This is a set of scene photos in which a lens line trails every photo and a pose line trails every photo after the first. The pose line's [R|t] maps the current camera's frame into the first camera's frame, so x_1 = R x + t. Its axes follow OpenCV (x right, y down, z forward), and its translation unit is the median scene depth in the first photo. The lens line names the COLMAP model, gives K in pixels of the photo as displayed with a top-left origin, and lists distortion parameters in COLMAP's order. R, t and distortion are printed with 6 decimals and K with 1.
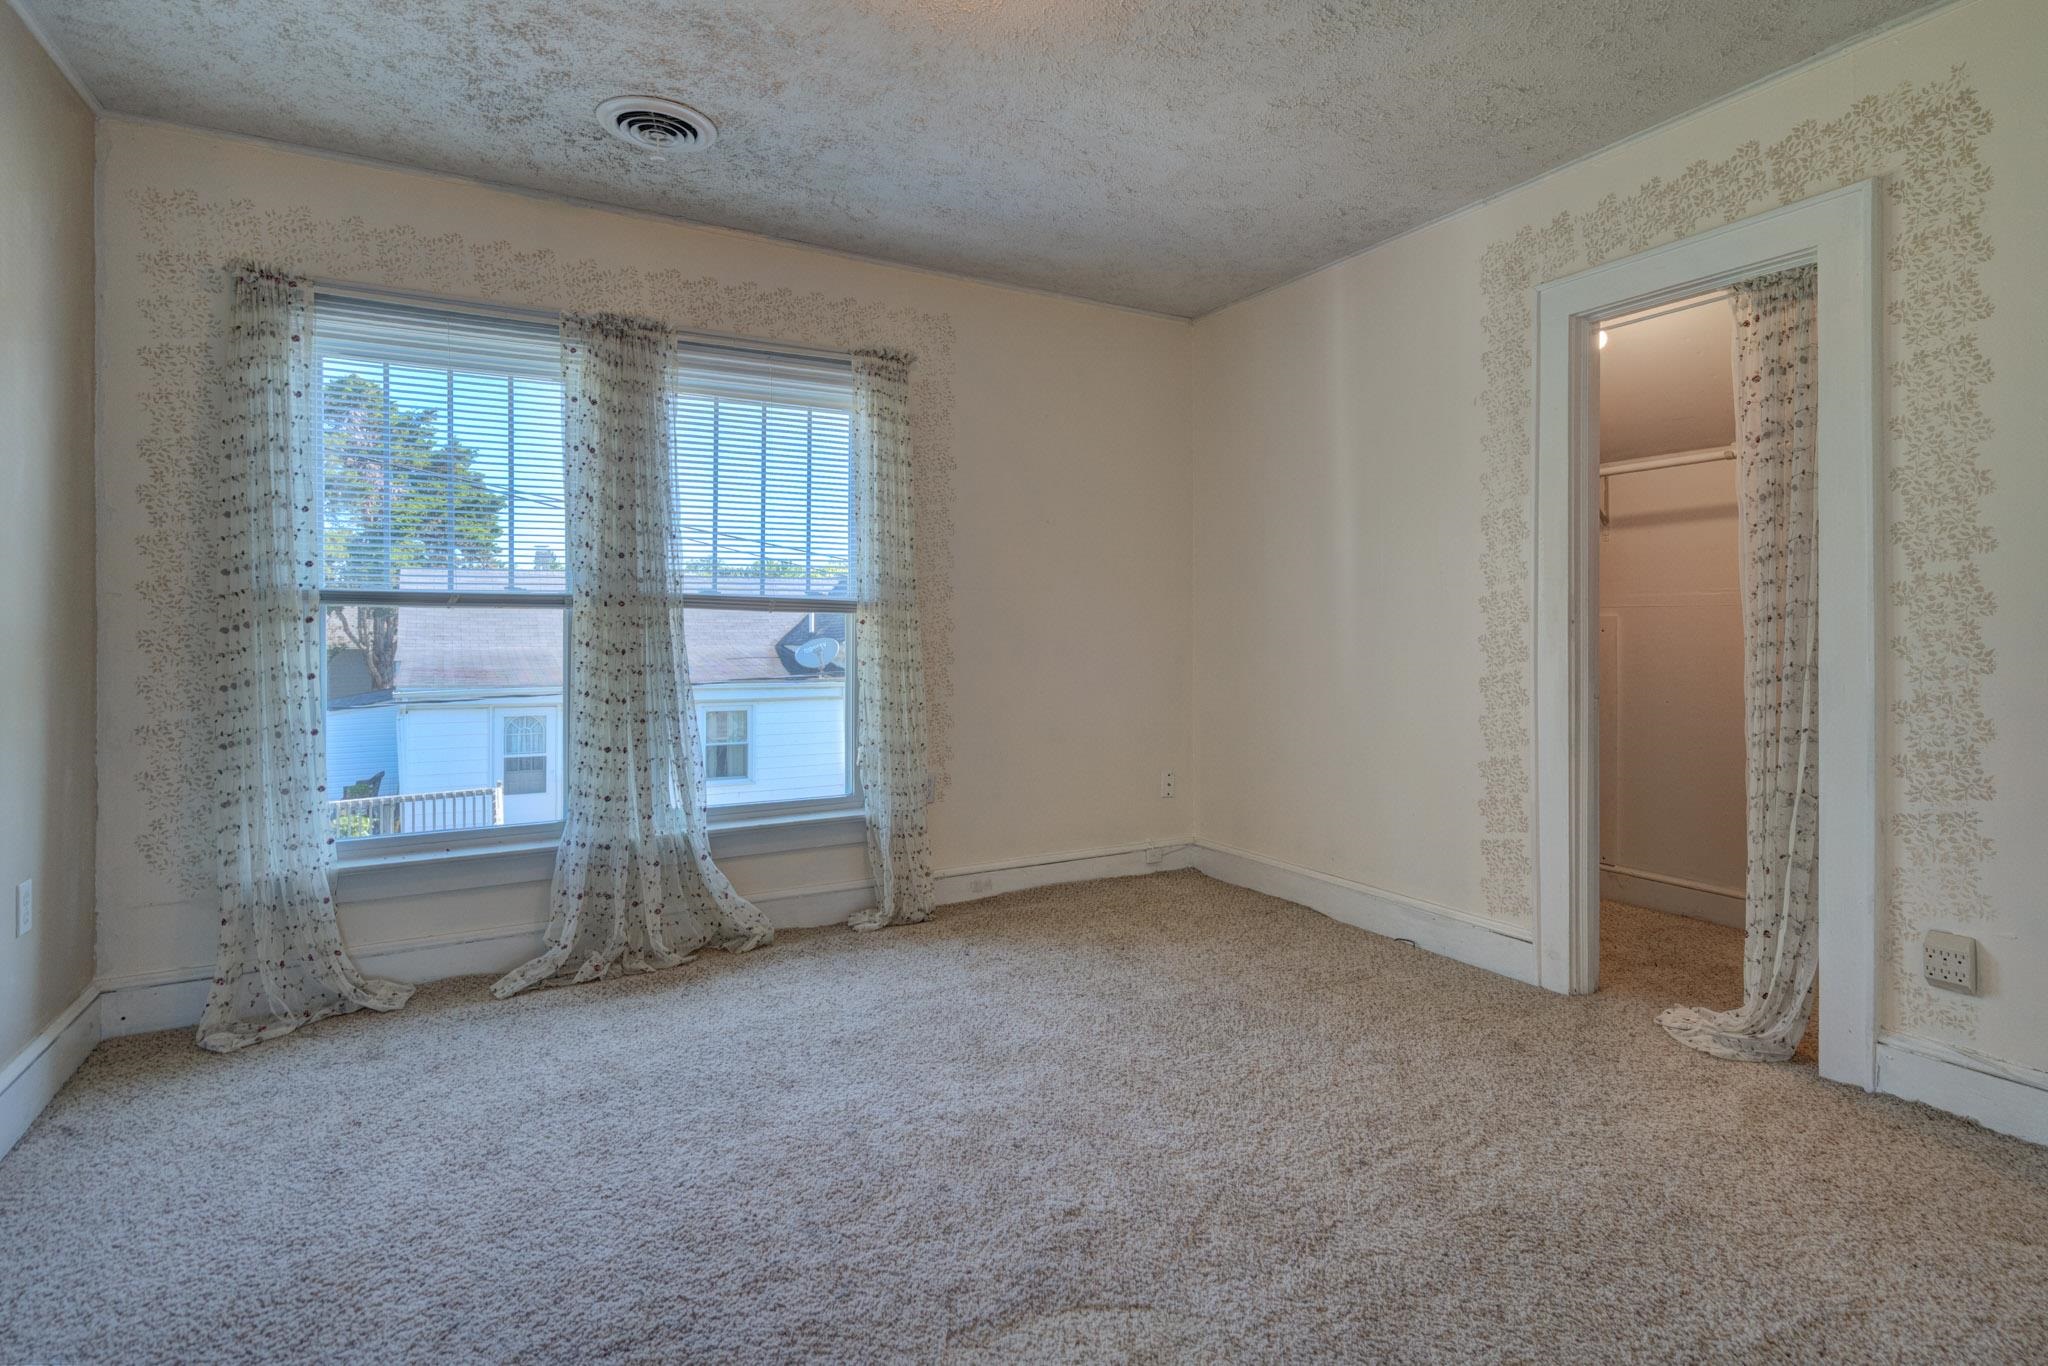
lens RADIAL K [[1013.5, 0, 1033.7], [0, 1013.5, 643.3], [0, 0, 1]] dist [0.009310, -0.001714]
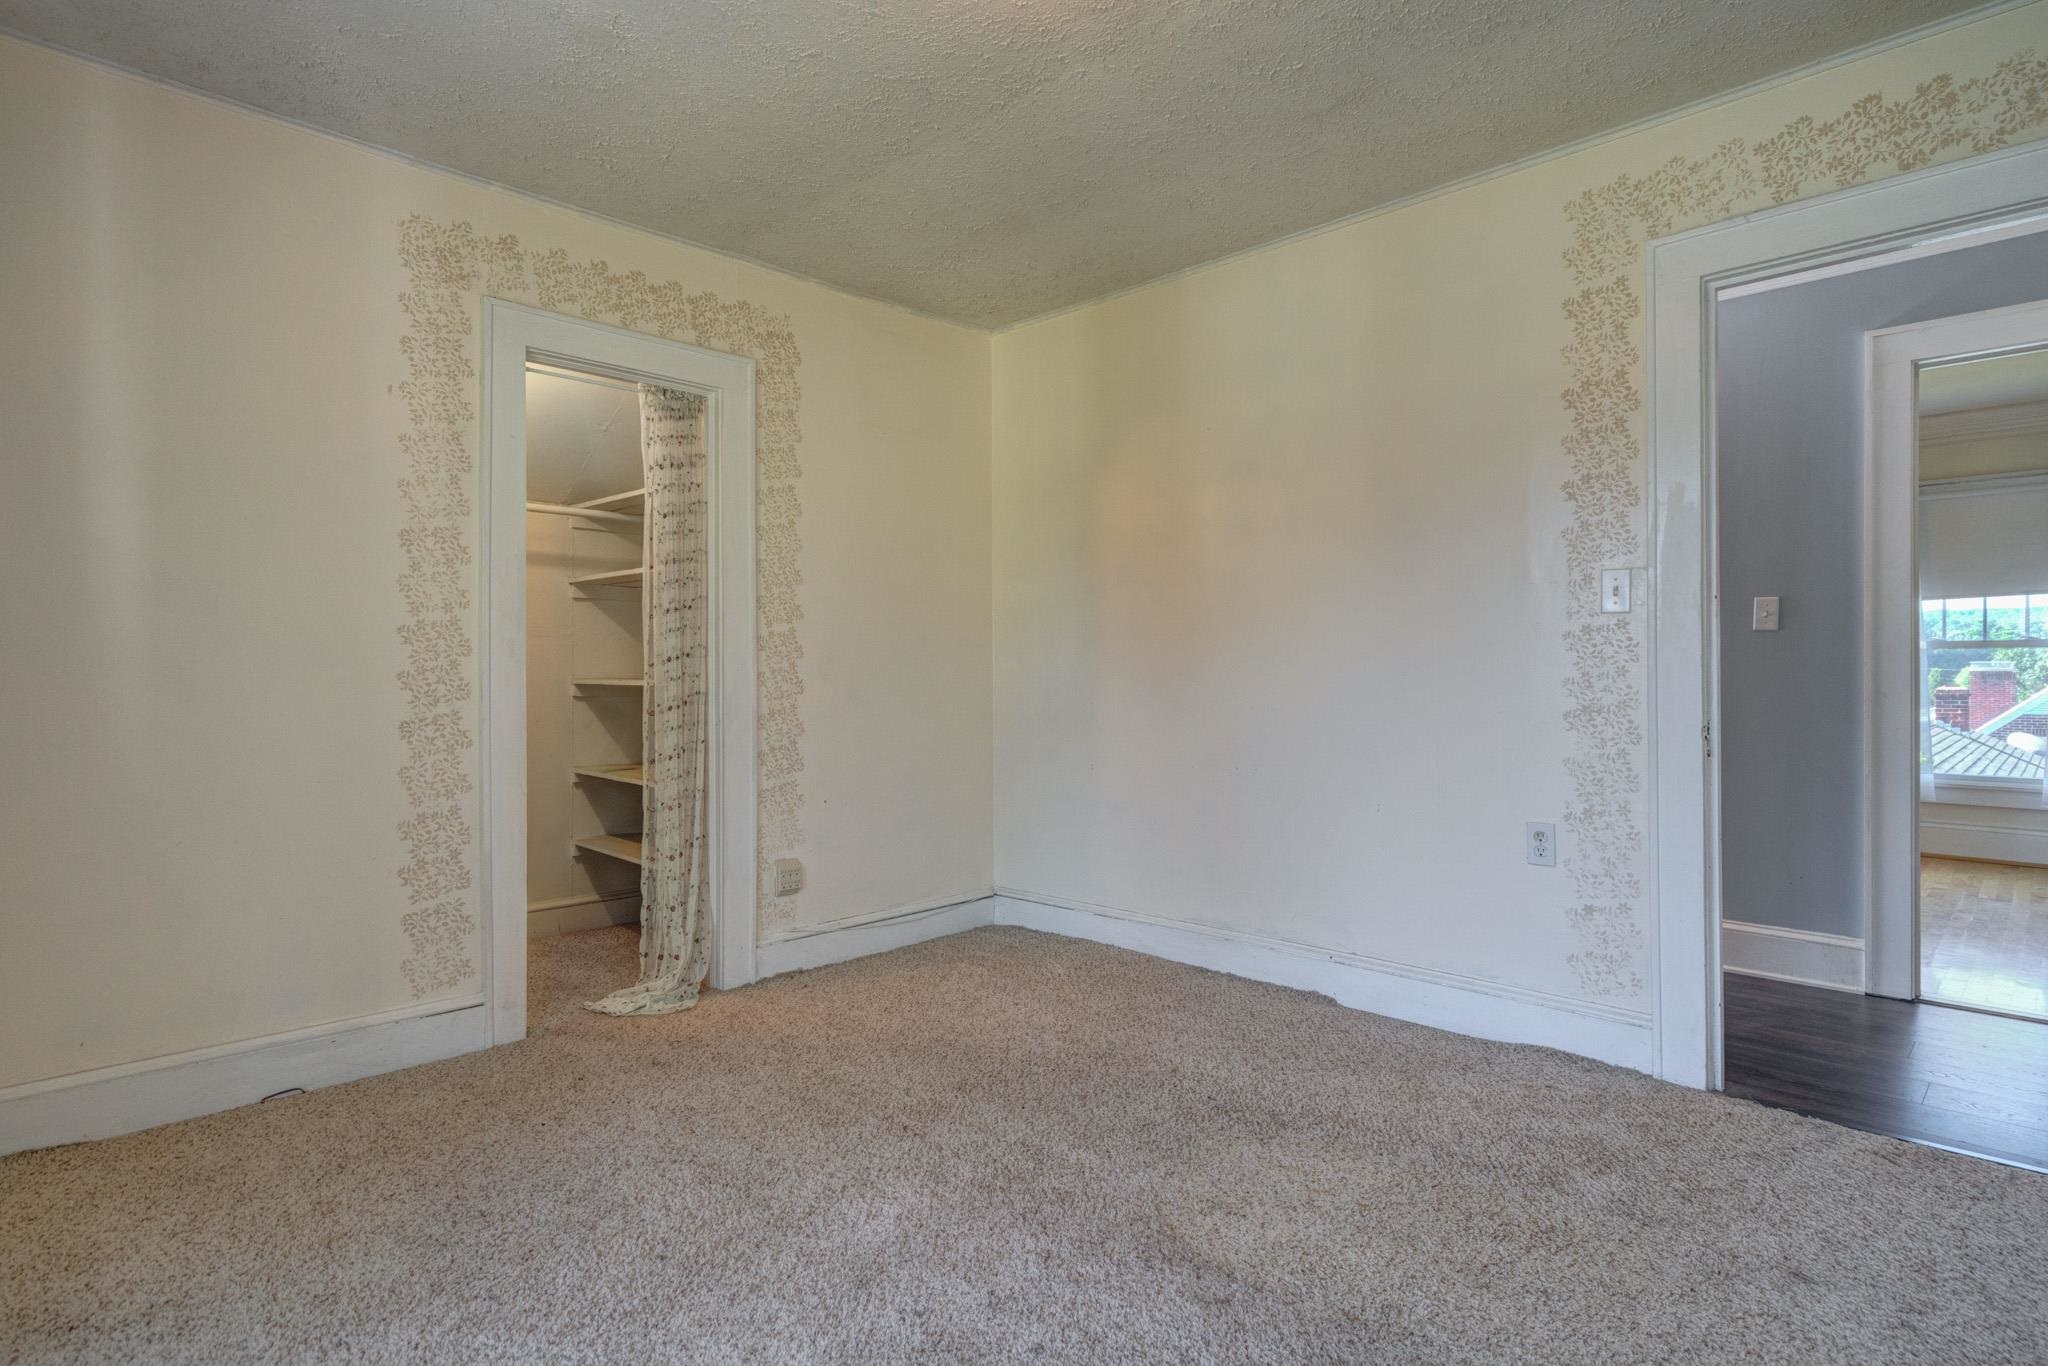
lens RADIAL K [[1070.6, 0, 1022.7], [0, 1070.6, 673.4], [0, 0, 1]] dist [0.006330, 0.000911]
pose [[-0.263773, -0.000740, 0.964585, -0.710157], [0.009355, 0.999951, 0.003326, -0.005288], [-0.964540, 0.009901, -0.263753, 0.957425]]
